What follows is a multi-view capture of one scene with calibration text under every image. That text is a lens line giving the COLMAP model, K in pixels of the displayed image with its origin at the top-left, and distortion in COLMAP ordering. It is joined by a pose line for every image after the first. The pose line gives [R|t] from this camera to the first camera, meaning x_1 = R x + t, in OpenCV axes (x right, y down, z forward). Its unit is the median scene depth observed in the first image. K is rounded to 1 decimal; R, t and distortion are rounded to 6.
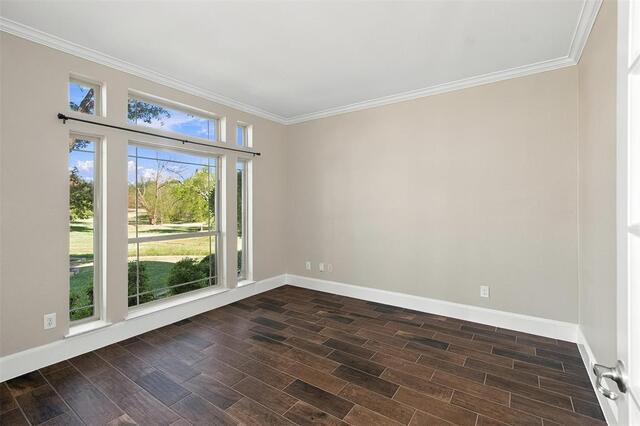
lens RADIAL K [[294.2, 0, 315.8], [0, 294.2, 208.7], [0, 0, 1]] dist [0.003233, 0.000469]
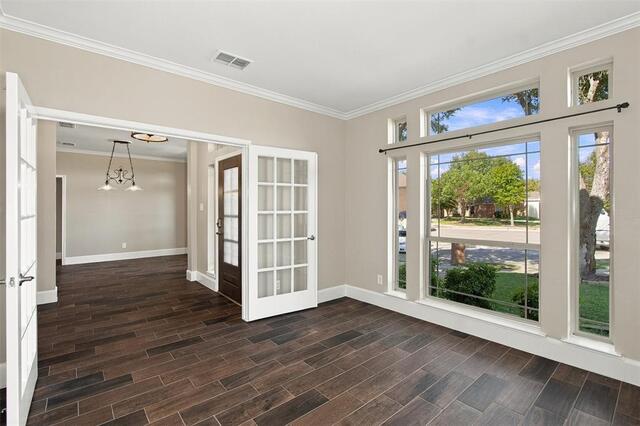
lens RADIAL K [[294.2, 0, 318.5], [0, 294.2, 209.9], [0, 0, 1]] dist [0.003233, 0.000469]
pose [[-0.257728, 0.007894, -0.966185, 0.492527], [-0.008579, 0.999909, 0.010458, -0.008072], [0.966179, 0.010984, -0.257637, 0.721587]]
